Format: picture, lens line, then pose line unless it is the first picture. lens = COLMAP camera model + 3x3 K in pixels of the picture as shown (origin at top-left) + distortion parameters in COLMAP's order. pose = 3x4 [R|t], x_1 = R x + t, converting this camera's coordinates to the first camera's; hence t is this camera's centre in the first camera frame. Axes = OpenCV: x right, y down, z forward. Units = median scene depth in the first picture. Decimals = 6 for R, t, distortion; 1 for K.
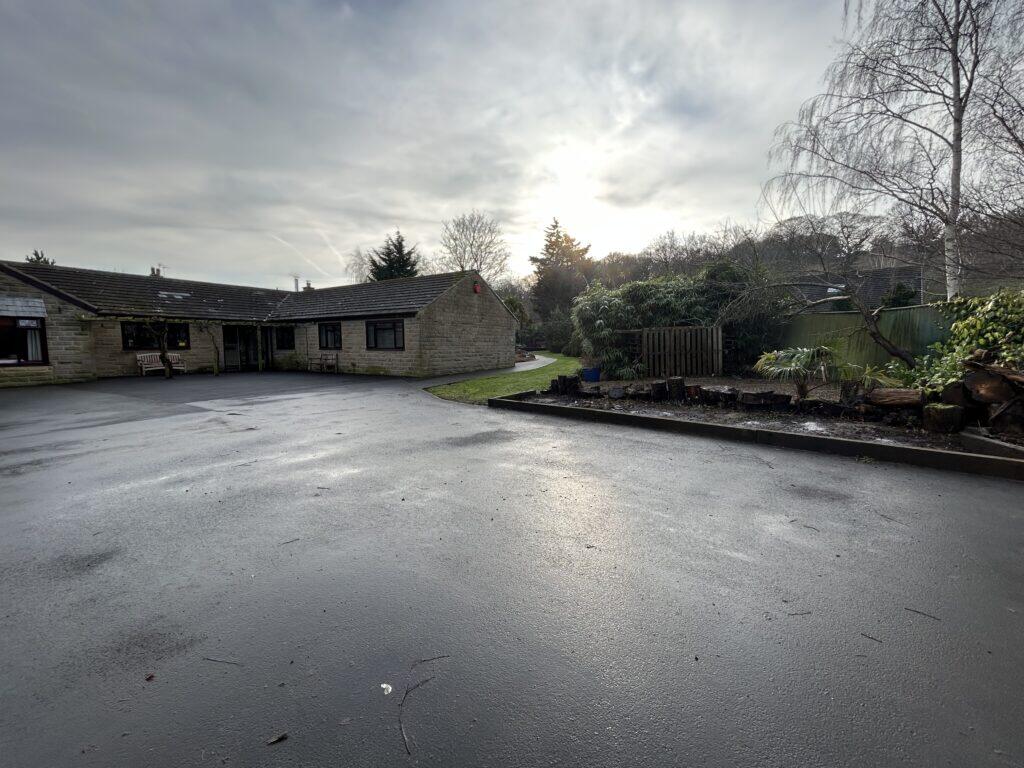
lens RADIAL K [[417.9, 0, 512.0], [0, 417.9, 384.0], [0, 0, 1]] dist [-0.002191, 0.000261]
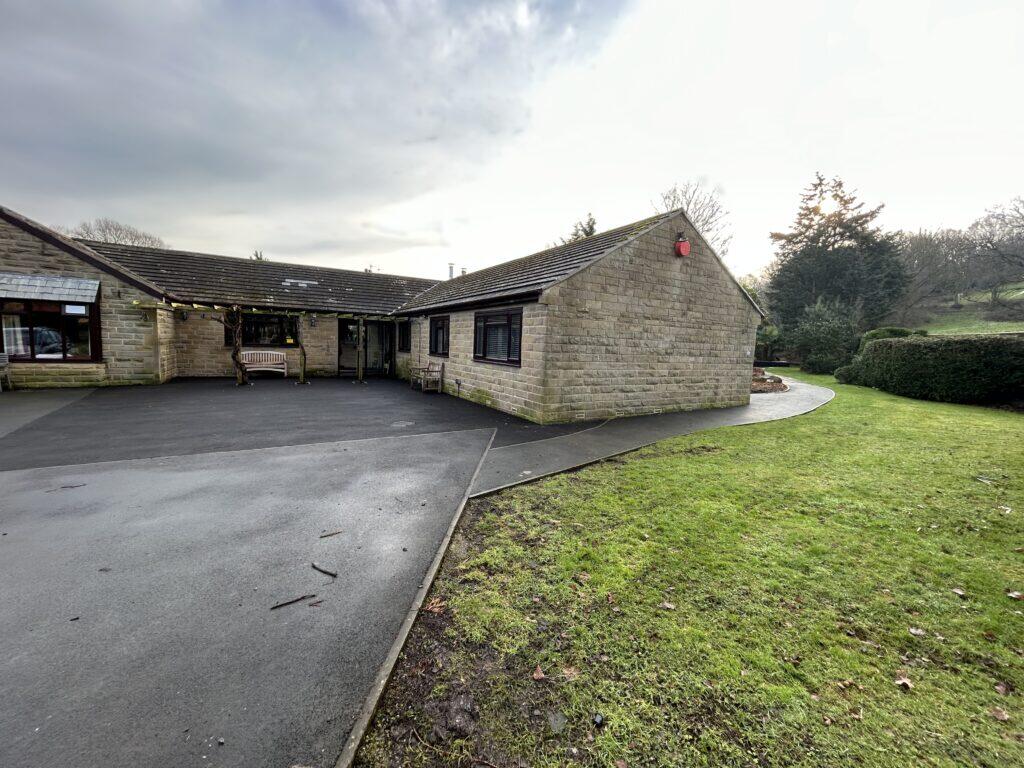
lens RADIAL K [[417.9, 0, 512.0], [0, 417.9, 384.0], [0, 0, 1]] dist [-0.002191, 0.000261]
pose [[0.890954, 0.077976, -0.447349, -0.028609], [-0.080841, 0.996646, 0.012717, -0.057098], [0.446841, 0.024834, 0.894269, 0.463893]]
